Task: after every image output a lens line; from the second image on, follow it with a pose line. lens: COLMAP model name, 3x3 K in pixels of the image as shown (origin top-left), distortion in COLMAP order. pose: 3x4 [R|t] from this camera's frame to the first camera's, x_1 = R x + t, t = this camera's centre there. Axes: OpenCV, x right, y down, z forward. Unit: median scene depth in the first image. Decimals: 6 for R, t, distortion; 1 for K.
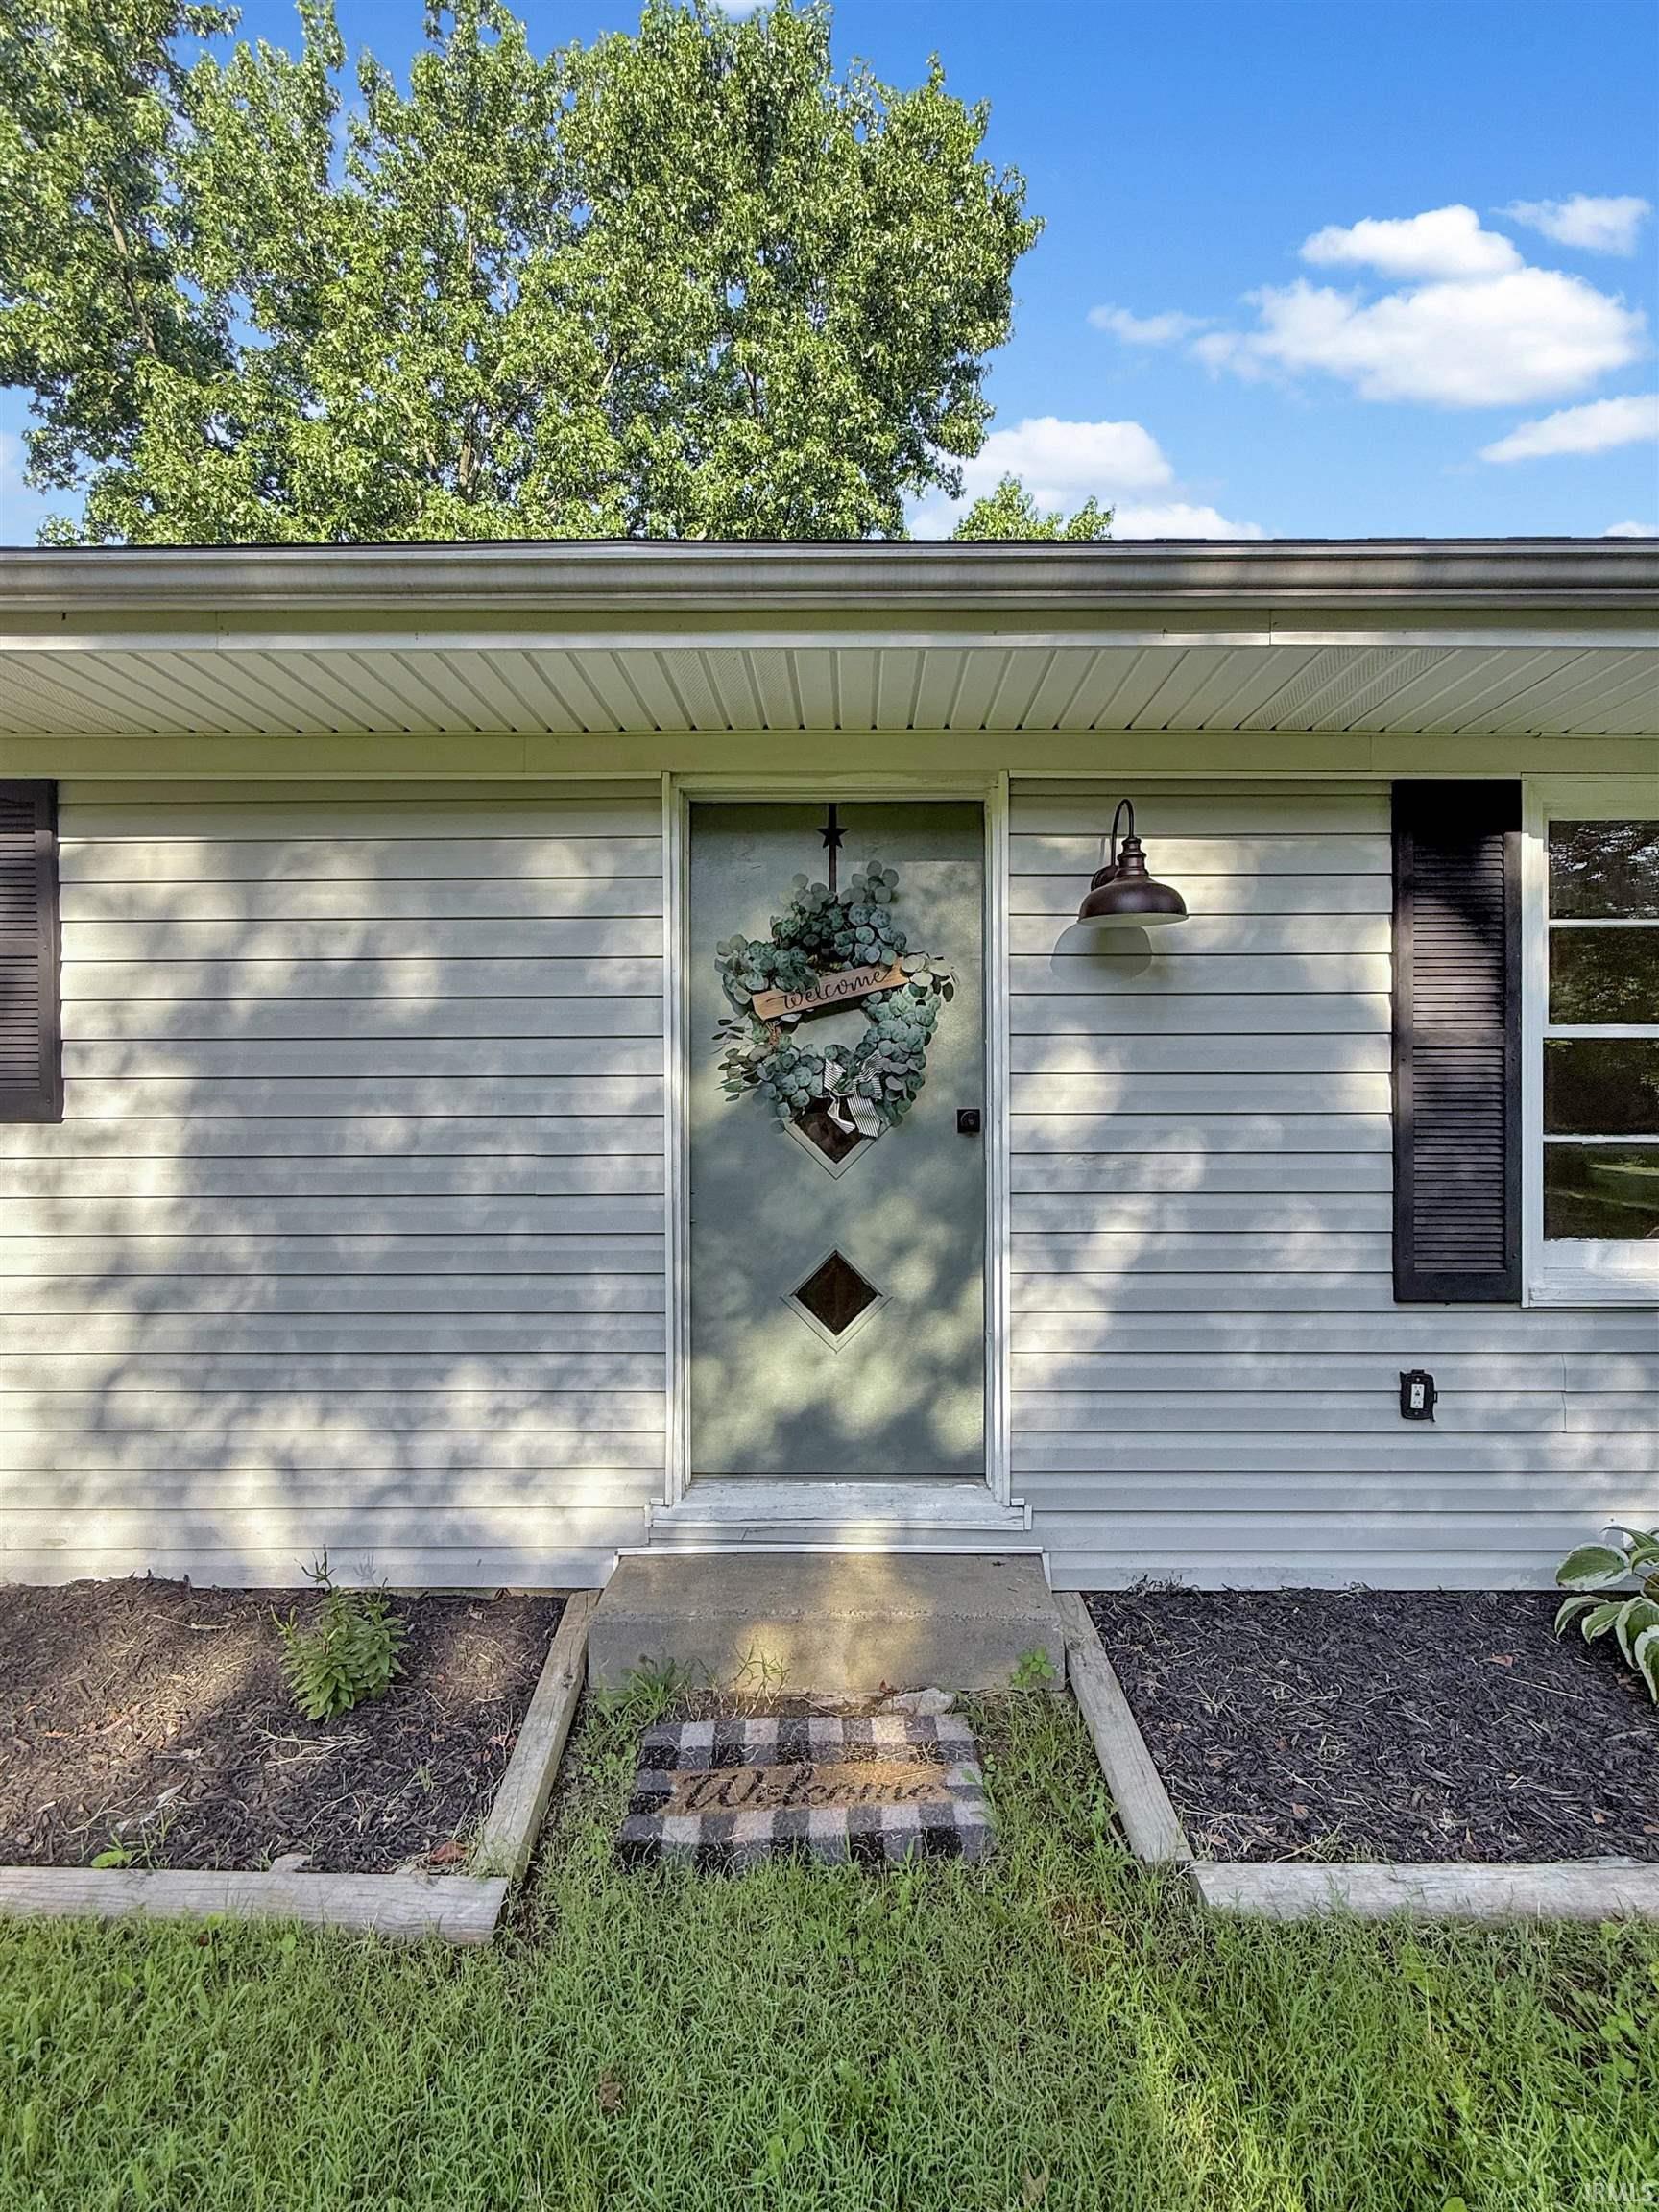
lens RADIAL K [[961.5, 0, 840.5], [0, 961.5, 1098.1], [0, 0, 1]] dist [-0.001983, -0.000053]
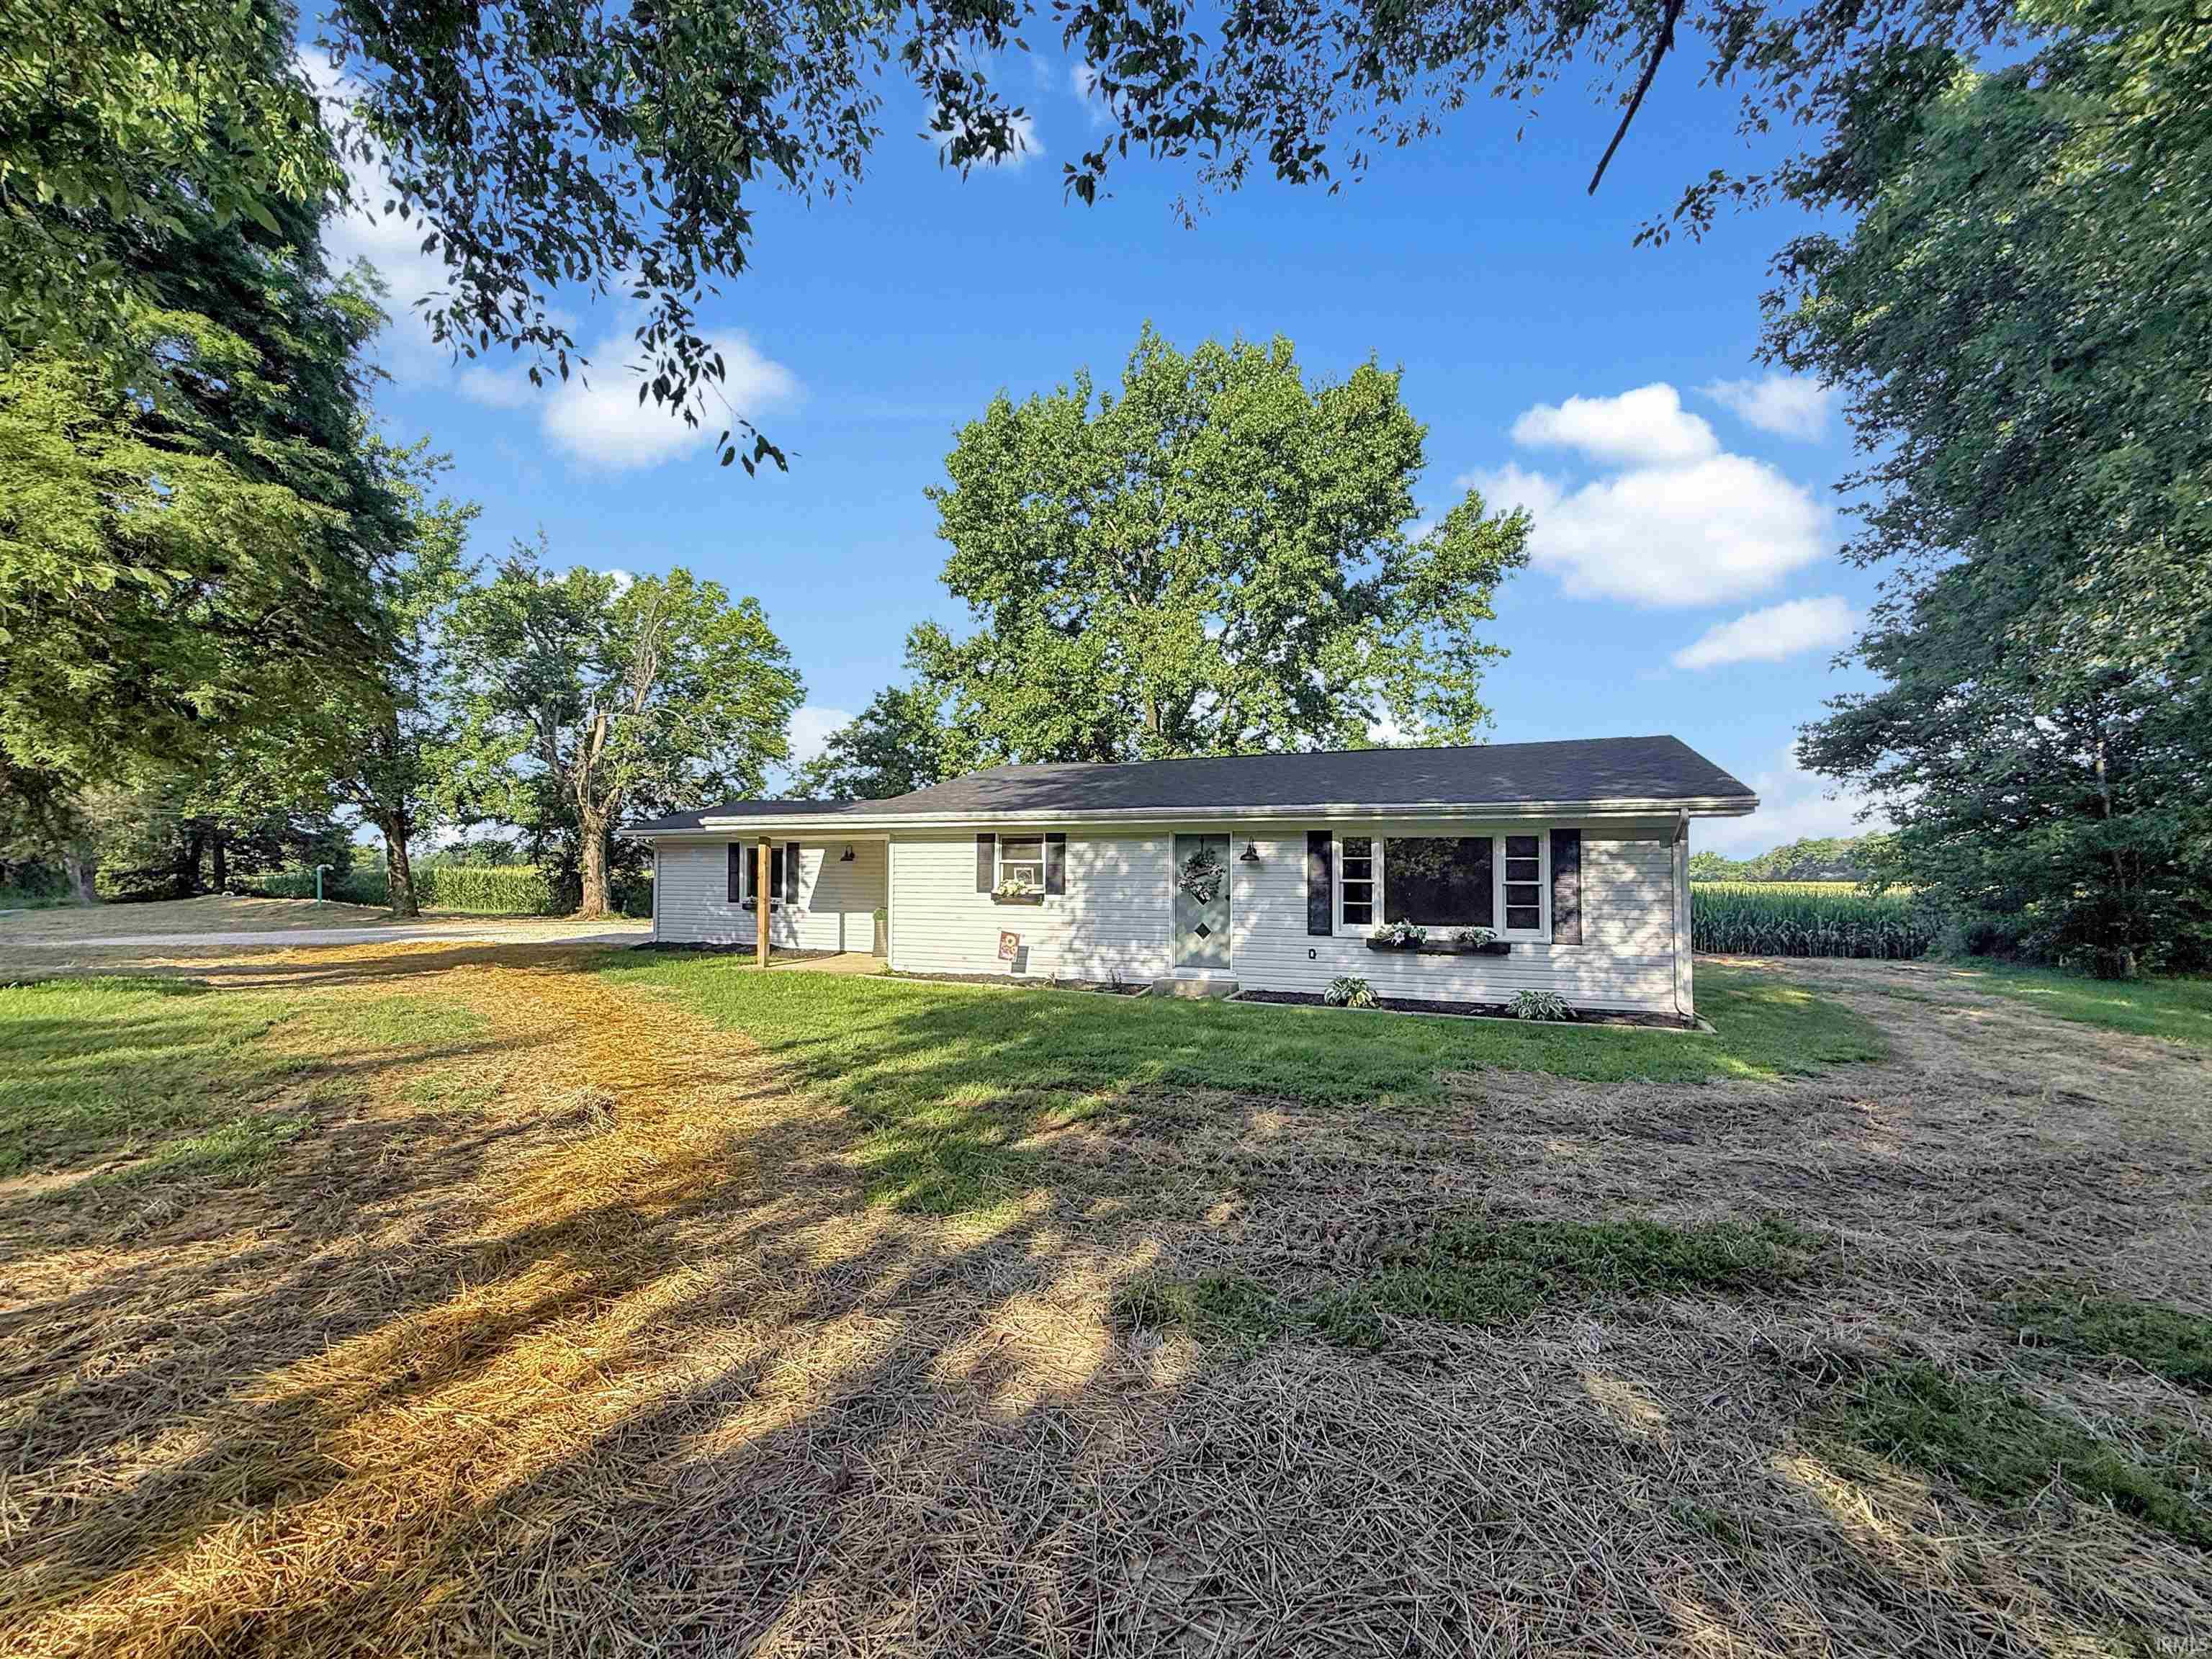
lens RADIAL K [[889.6, 0, 1108.2], [0, 889.6, 832.7], [0, 0, 1]] dist [-0.000508, -0.000003]
pose [[0.930116, -0.010631, -0.367111, 1.297135], [-0.025561, 0.995283, -0.093584, 0.147696], [0.366375, 0.096428, 0.925457, -3.677168]]
